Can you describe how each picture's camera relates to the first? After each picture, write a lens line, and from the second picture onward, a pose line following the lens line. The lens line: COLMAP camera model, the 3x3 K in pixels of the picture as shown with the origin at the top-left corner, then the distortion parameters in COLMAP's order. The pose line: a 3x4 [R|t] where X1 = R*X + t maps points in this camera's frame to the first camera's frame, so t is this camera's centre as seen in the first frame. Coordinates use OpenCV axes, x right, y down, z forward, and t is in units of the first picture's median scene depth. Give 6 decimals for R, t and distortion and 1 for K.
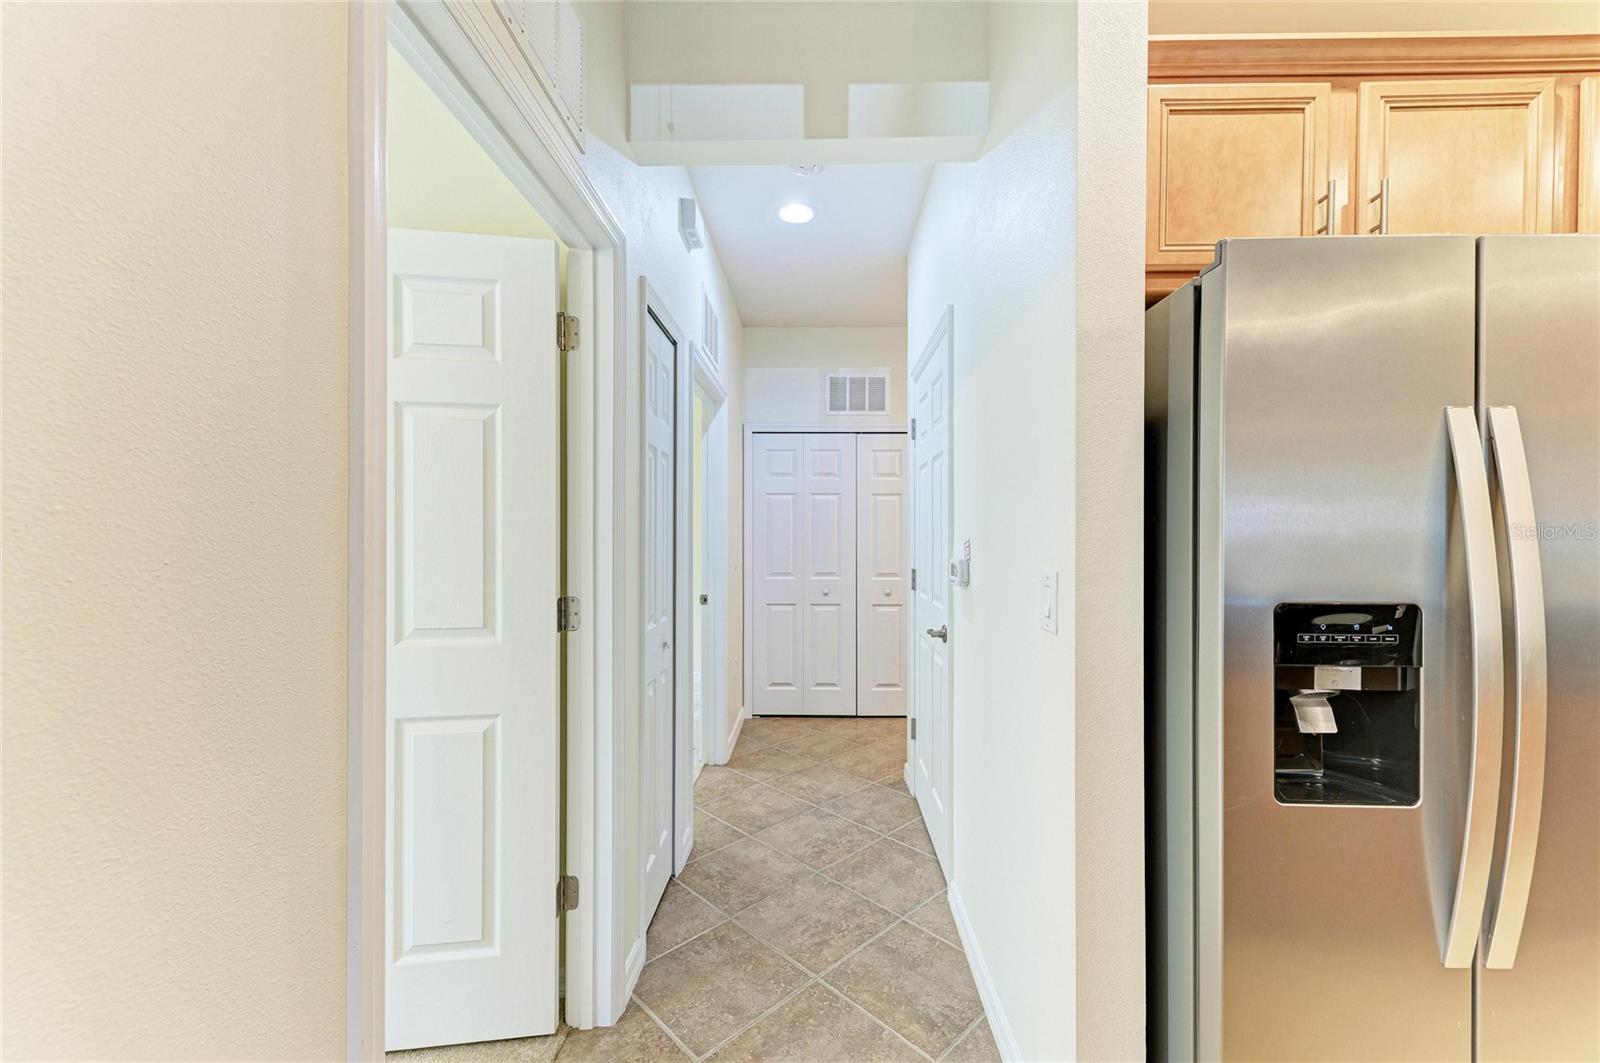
lens RADIAL K [[633.5, 0, 809.5], [0, 633.5, 540.4], [0, 0, 1]] dist [0.017755, -0.006045]
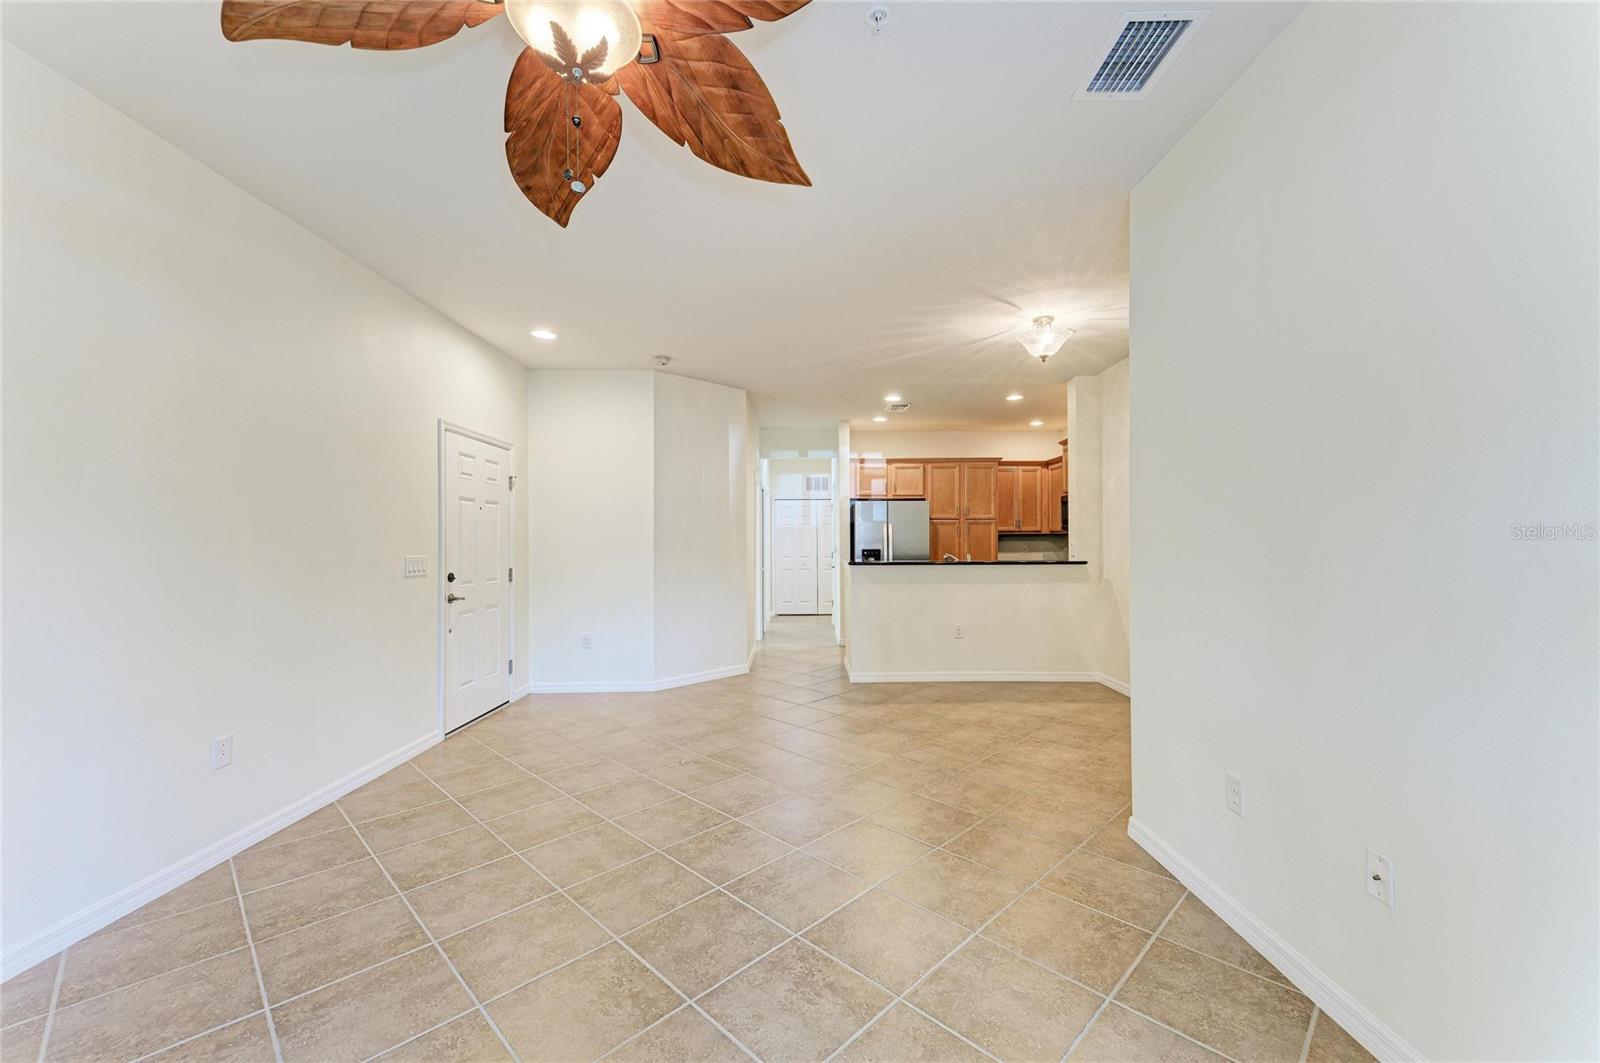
lens RADIAL K [[633.5, 0, 809.5], [0, 633.5, 540.4], [0, 0, 1]] dist [0.017755, -0.006045]
pose [[0.999635, -0.008151, 0.025751, -0.051863], [0.008399, 0.999919, -0.009539, 0.034077], [-0.025671, 0.009752, 0.999623, -3.893895]]
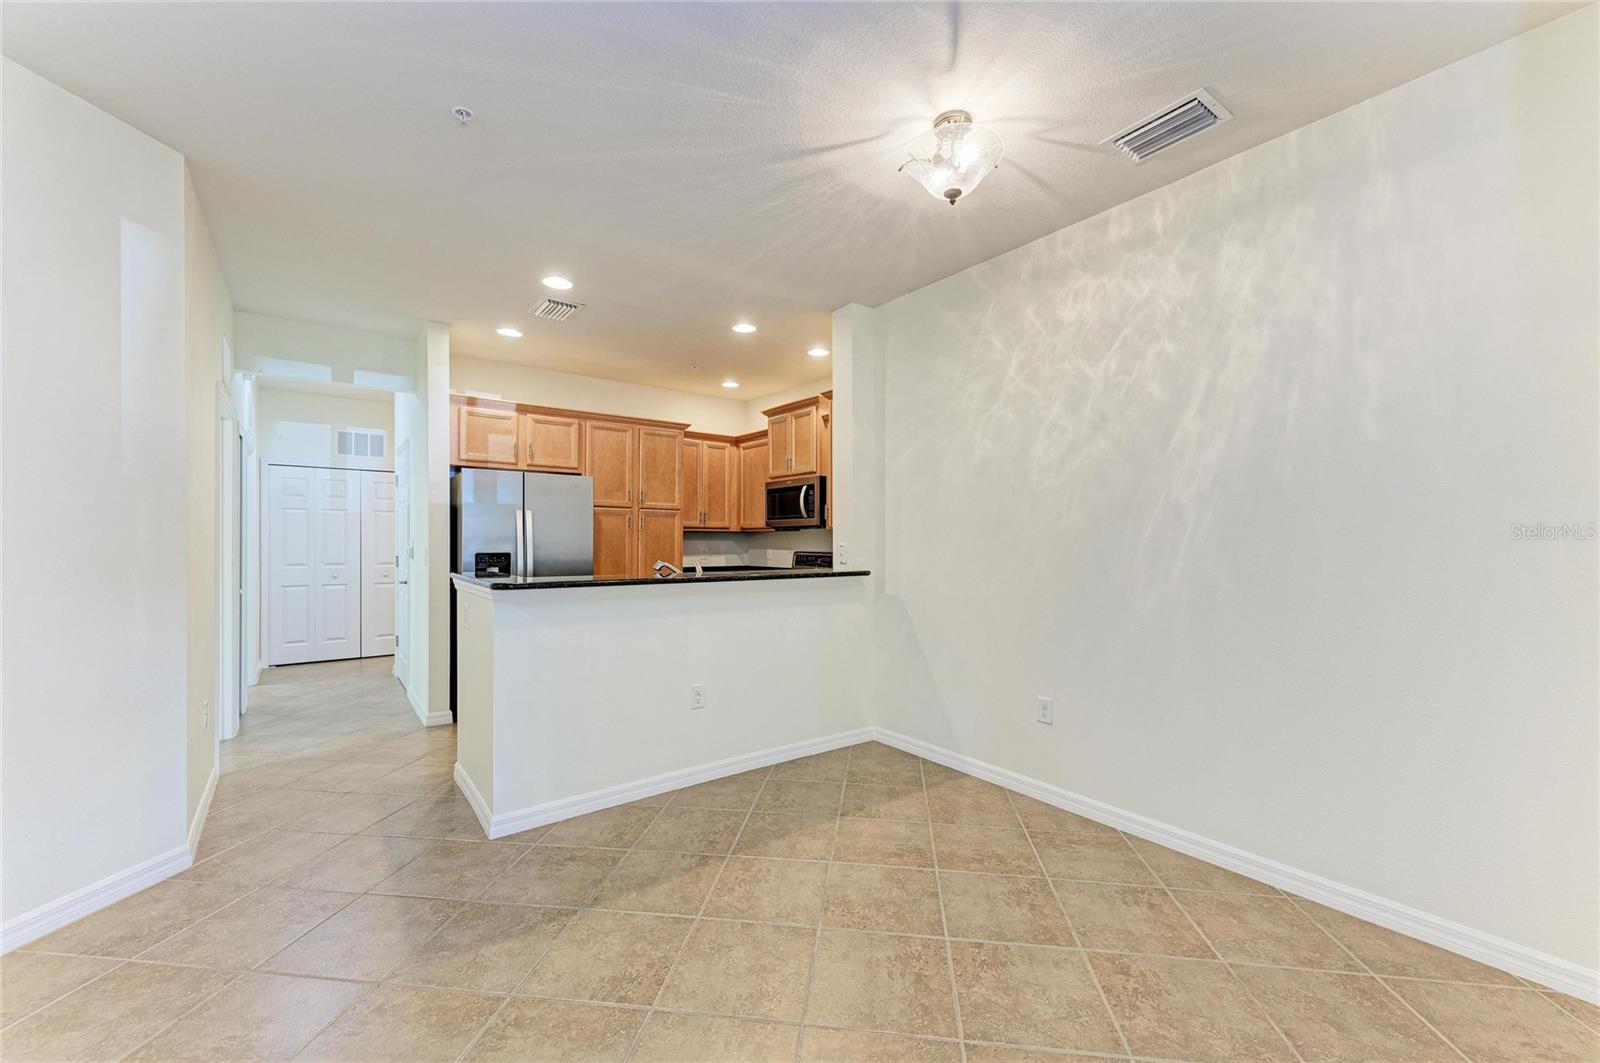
lens RADIAL K [[633.5, 0, 809.5], [0, 633.5, 540.4], [0, 0, 1]] dist [0.017755, -0.006045]
pose [[0.777450, -0.001241, 0.628944, -0.132965], [0.004411, 0.999984, -0.003479, 0.020885], [-0.628929, 0.005479, 0.777443, -2.263224]]
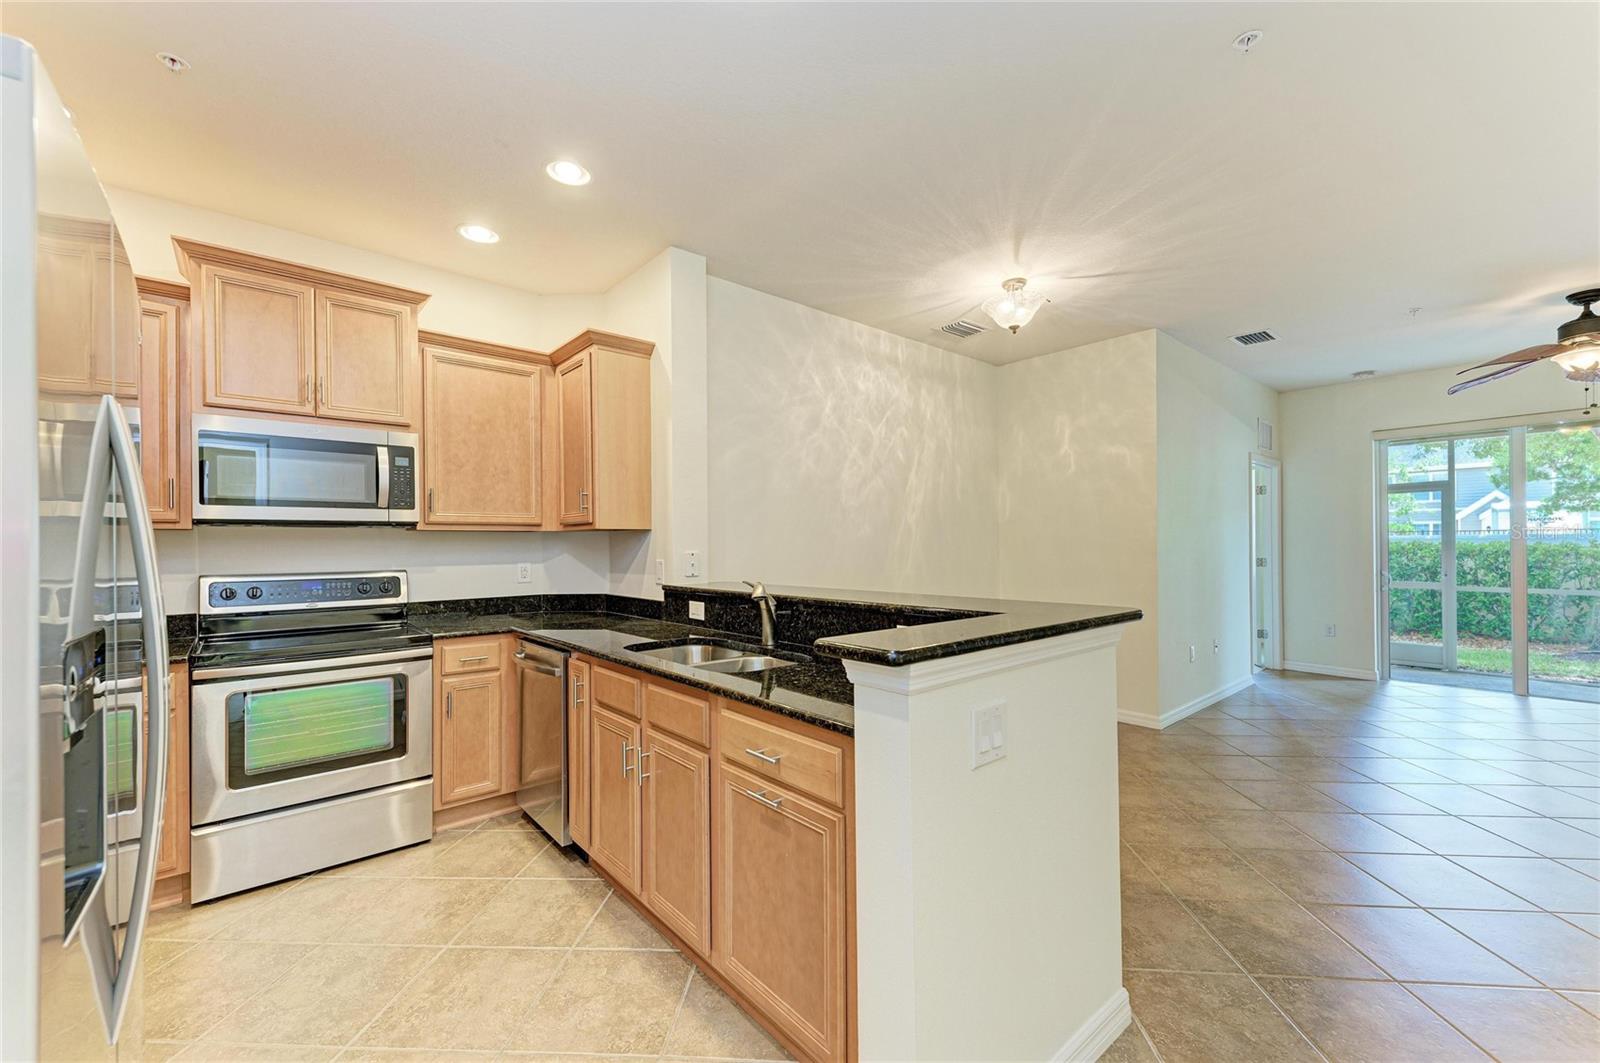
lens RADIAL K [[633.5, 0, 809.5], [0, 633.5, 540.4], [0, 0, 1]] dist [0.017755, -0.006045]
pose [[-0.670357, 0.008035, 0.741995, -0.167361], [0.010329, 0.999946, -0.001497, -0.000593], [-0.741967, 0.006661, -0.670404, 0.511913]]
